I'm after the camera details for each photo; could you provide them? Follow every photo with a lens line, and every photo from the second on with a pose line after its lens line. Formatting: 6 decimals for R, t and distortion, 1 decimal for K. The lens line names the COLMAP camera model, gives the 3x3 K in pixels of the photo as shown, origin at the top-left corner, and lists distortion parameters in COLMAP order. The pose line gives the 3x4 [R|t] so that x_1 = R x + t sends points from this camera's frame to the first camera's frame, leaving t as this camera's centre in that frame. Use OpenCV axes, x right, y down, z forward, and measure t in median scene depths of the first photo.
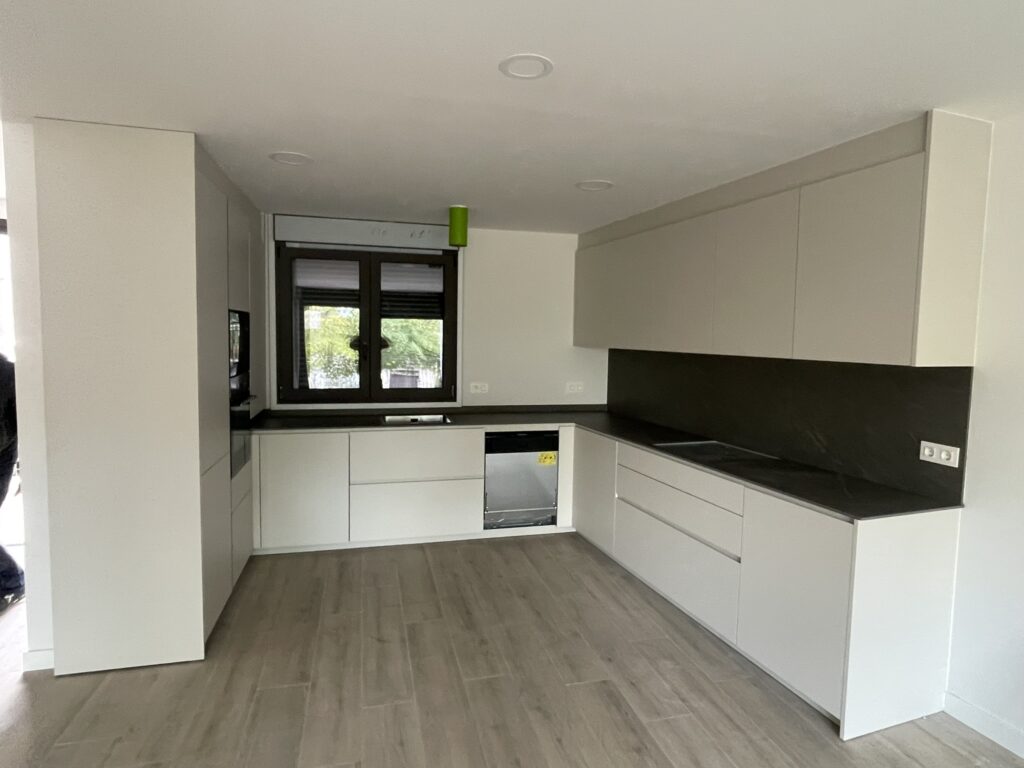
lens RADIAL K [[554.8, 0, 512.0], [0, 554.8, 384.0], [0, 0, 1]] dist [0.000680, 0.001011]
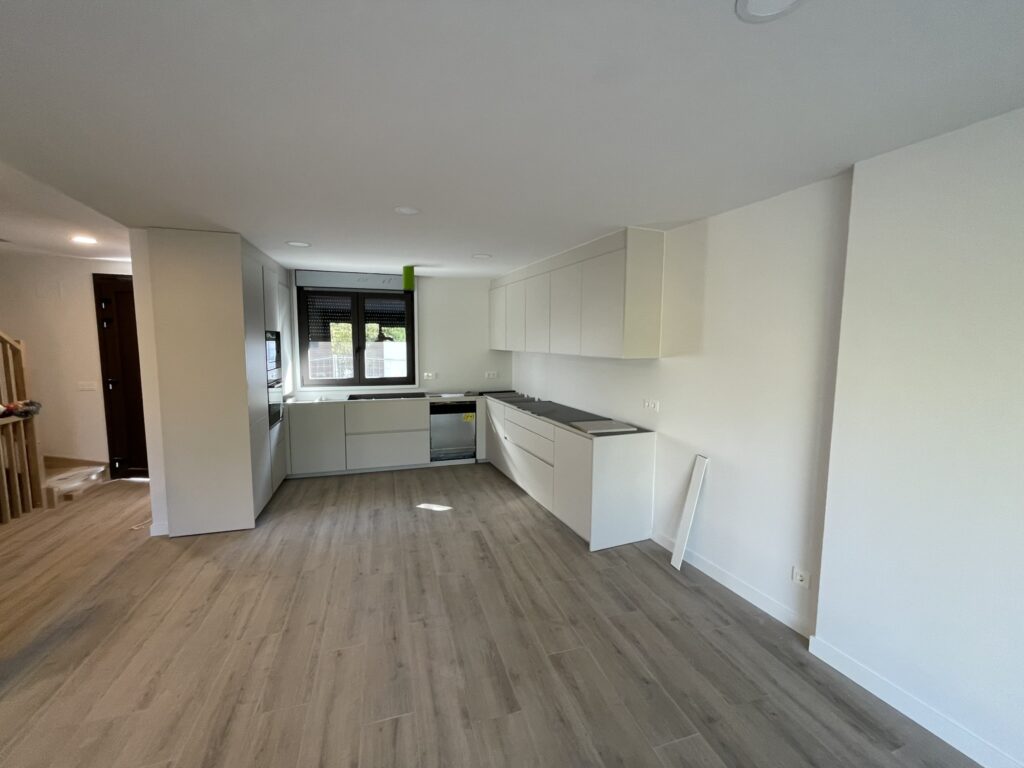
lens RADIAL K [[417.5, 0, 515.7], [0, 417.5, 379.9], [0, 0, 1]] dist [-0.000921, 0.000218]
pose [[0.999155, -0.014113, 0.038600, 0.202900], [0.013675, 0.999839, 0.011600, 0.014270], [-0.038757, -0.011062, 0.999187, -0.313064]]
